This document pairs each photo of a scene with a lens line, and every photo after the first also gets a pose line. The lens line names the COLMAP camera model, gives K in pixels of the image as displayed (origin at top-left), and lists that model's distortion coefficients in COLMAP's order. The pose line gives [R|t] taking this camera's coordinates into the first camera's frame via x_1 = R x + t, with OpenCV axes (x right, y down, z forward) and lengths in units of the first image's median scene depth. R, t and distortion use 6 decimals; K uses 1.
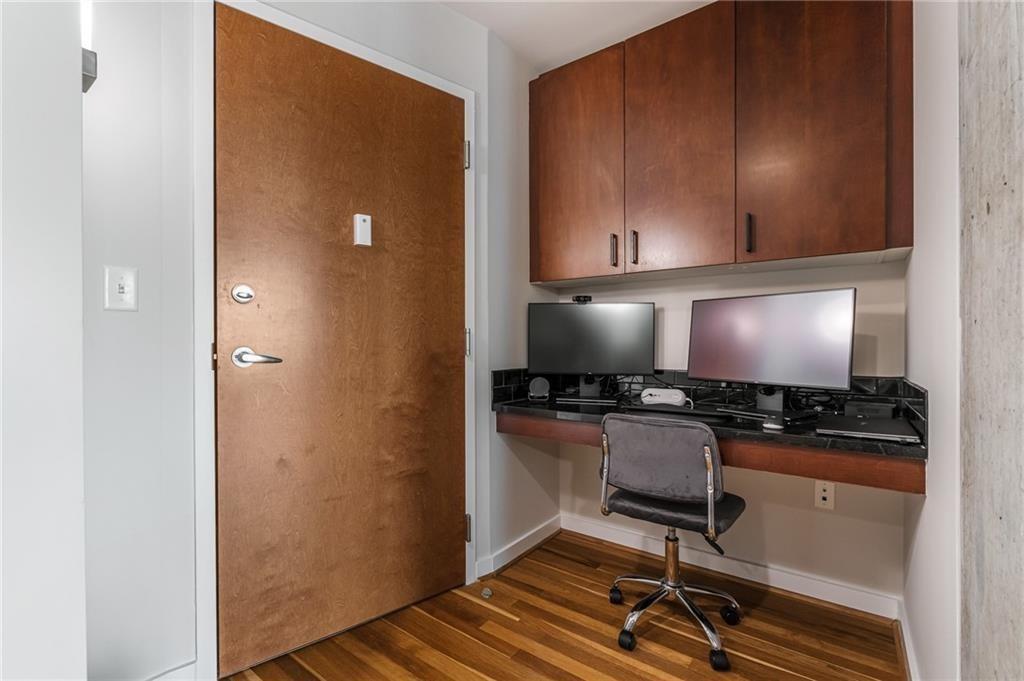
lens RADIAL K [[454.2, 0, 511.8], [0, 454.2, 345.3], [0, 0, 1]] dist [-0.001273, 0.000326]
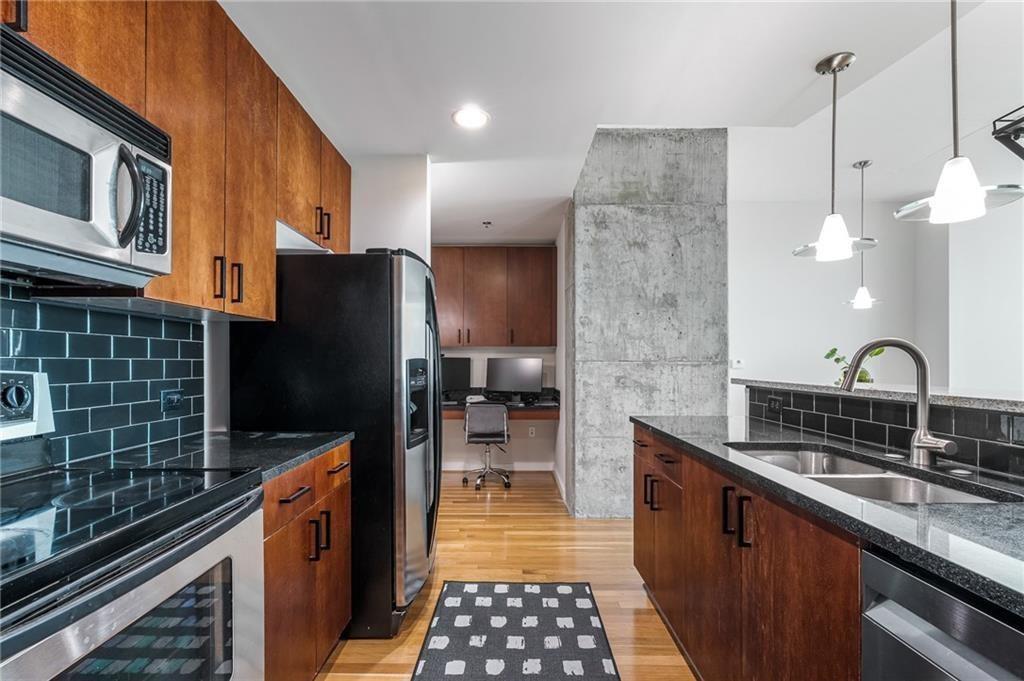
lens RADIAL K [[454.2, 0, 518.0], [0, 454.2, 360.6], [0, 0, 1]] dist [-0.001273, 0.000326]
pose [[0.801094, 0.003676, 0.598528, -1.097823], [0.002227, 0.999956, -0.009123, -0.075839], [-0.598535, 0.008642, 0.801050, -1.229635]]
